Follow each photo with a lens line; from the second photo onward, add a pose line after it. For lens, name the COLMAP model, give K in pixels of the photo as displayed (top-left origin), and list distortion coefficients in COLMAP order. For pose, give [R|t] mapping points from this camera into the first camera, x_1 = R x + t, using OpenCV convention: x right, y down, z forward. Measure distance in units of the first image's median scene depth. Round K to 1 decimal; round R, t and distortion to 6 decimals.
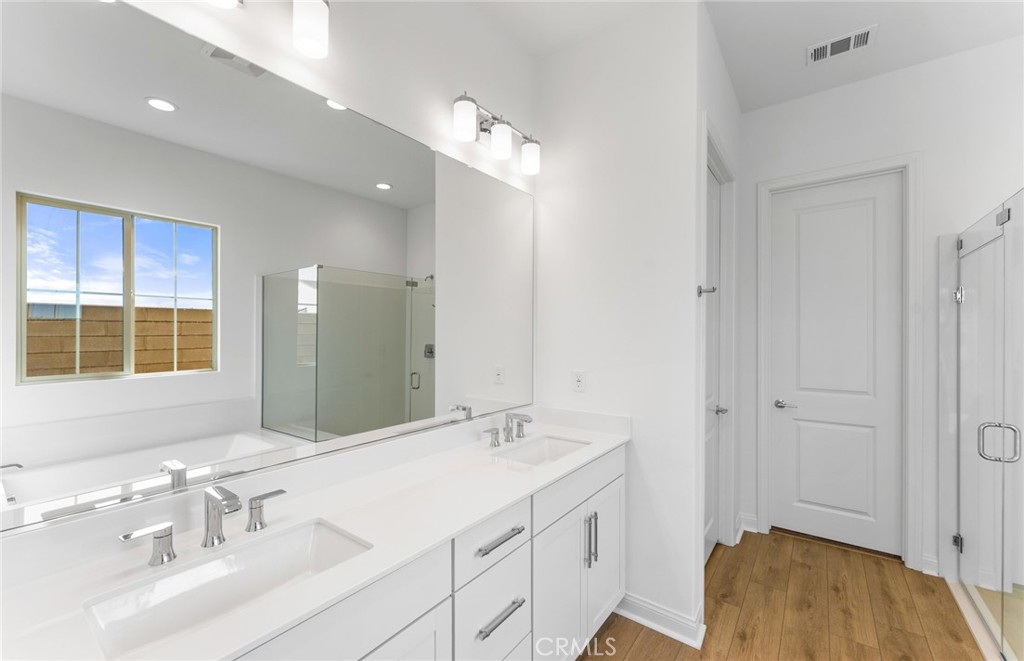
lens RADIAL K [[417.6, 0, 508.3], [0, 417.6, 339.7], [0, 0, 1]] dist [-0.000295, -0.000044]
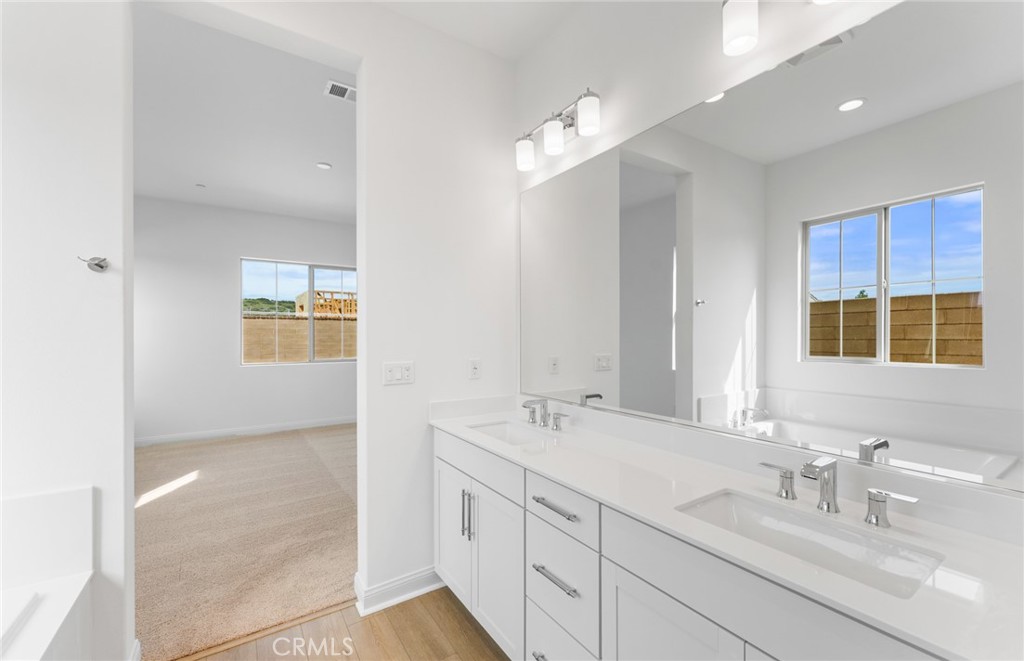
lens RADIAL K [[407.6, 0, 509.8], [0, 407.6, 326.8], [0, 0, 1]] dist [0.000956, 0.000161]
pose [[-0.320166, 0.001286, -0.947361, 0.352881], [-0.001030, 0.999998, 0.001705, -0.004855], [0.947361, 0.001522, -0.320164, 0.434281]]
